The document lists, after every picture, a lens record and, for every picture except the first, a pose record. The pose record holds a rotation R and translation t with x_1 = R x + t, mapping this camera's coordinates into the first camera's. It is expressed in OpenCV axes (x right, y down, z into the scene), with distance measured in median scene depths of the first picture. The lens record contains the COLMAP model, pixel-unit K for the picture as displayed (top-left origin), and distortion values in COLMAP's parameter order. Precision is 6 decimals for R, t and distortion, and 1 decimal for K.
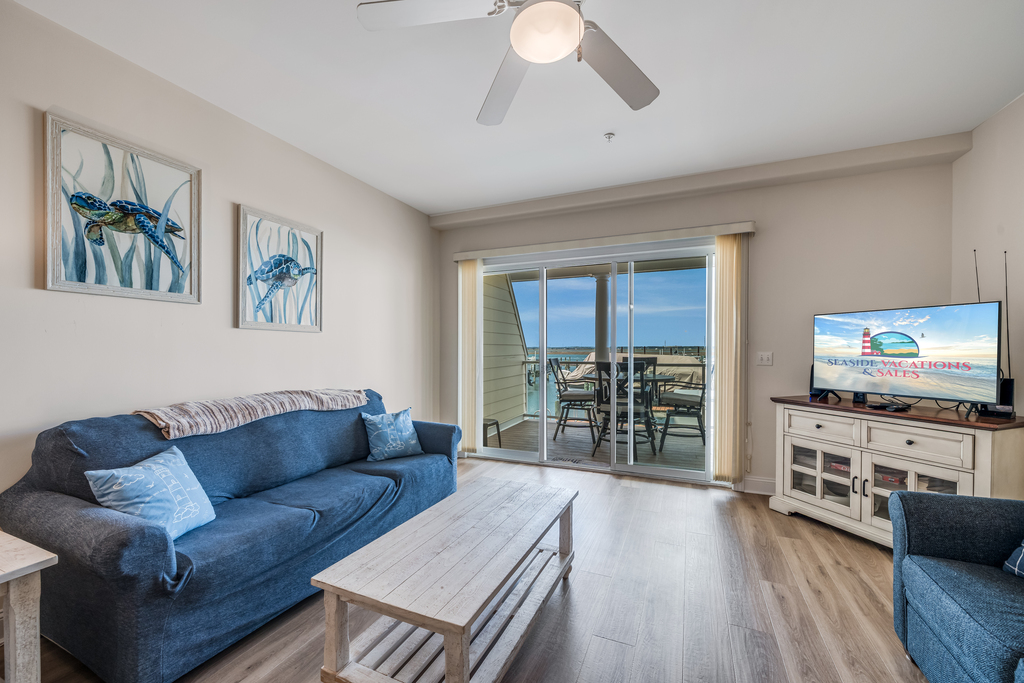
lens RADIAL K [[409.8, 0, 511.3], [0, 409.8, 354.5], [0, 0, 1]] dist [-0.001875, 0.000055]
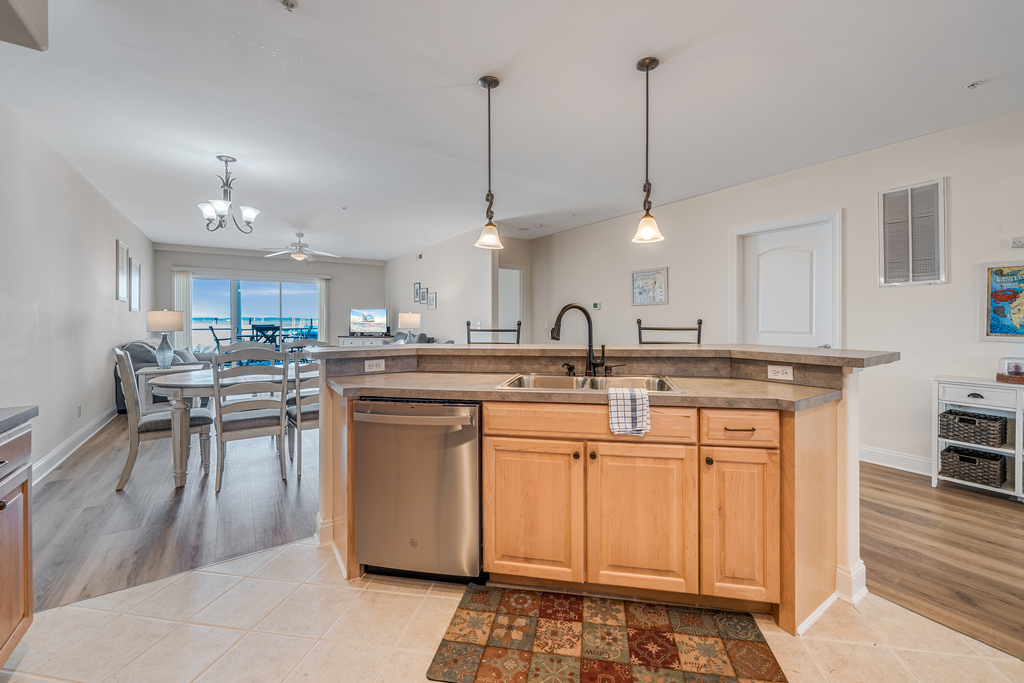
lens RADIAL K [[420.8, 0, 530.9], [0, 420.8, 323.3], [0, 0, 1]] dist [-0.000441, -0.000394]
pose [[0.499686, -0.007869, 0.866171, -1.462514], [0.014831, 0.999890, 0.000528, 0.035033], [-0.866080, 0.012582, 0.499748, -1.944746]]
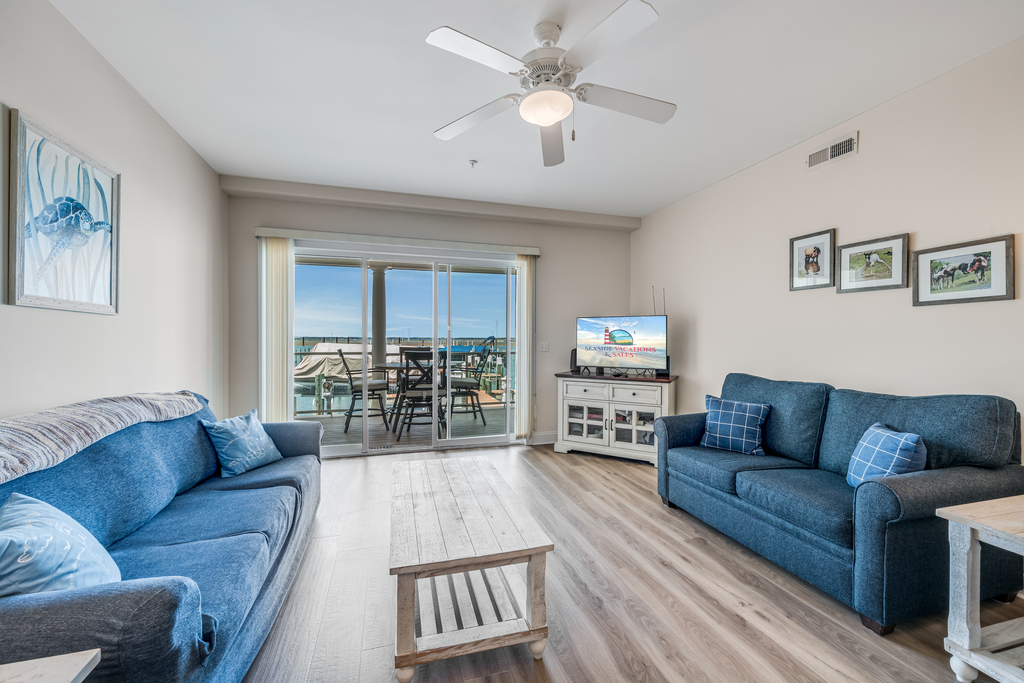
lens RADIAL K [[408.0, 0, 504.0], [0, 408.0, 341.9], [0, 0, 1]] dist [0.000397, 0.000226]
pose [[0.762739, -0.000555, 0.646707, -0.460395], [0.005384, 0.999970, -0.005492, 0.000438], [-0.646684, 0.007671, 0.762719, 0.029142]]
